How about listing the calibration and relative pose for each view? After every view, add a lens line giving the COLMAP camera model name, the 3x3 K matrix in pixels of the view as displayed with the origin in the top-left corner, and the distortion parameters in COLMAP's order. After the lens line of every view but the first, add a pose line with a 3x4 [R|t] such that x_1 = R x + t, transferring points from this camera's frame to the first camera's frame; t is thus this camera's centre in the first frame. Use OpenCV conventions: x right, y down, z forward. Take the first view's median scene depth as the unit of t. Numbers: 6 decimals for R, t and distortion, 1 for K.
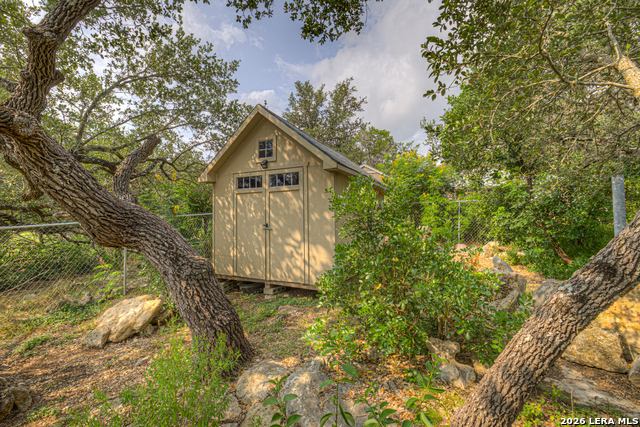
lens RADIAL K [[269.2, 0, 320.0], [0, 269.2, 213.5], [0, 0, 1]] dist [-0.042857, 0.012839]
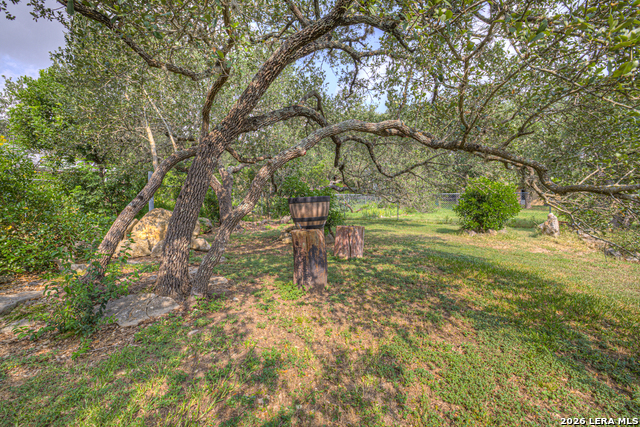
lens RADIAL K [[271.8, 0, 317.3], [0, 271.8, 214.8], [0, 0, 1]] dist [-0.043088, 0.011267]
pose [[0.177526, -0.020750, 0.983897, -0.424348], [-0.019038, 0.999518, 0.024514, 0.071649], [-0.983932, -0.023083, 0.177046, -0.416771]]
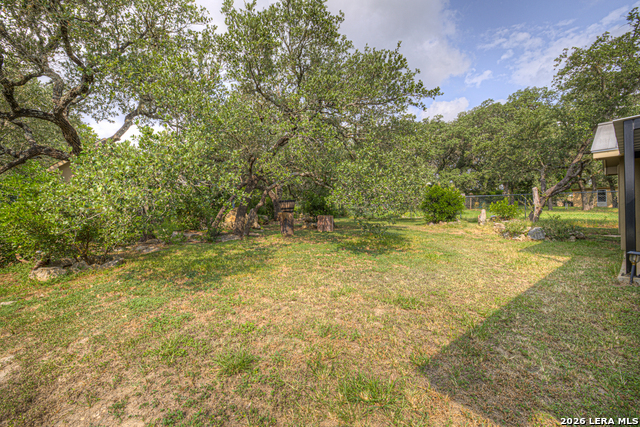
lens RADIAL K [[271.2, 0, 316.8], [0, 271.2, 212.3], [0, 0, 1]] dist [-0.043037, 0.011383]
pose [[0.429097, 0.006356, 0.903236, -1.334419], [-0.014753, 0.999891, -0.000027, 0.121106], [-0.903138, -0.013314, 0.429144, -1.277742]]
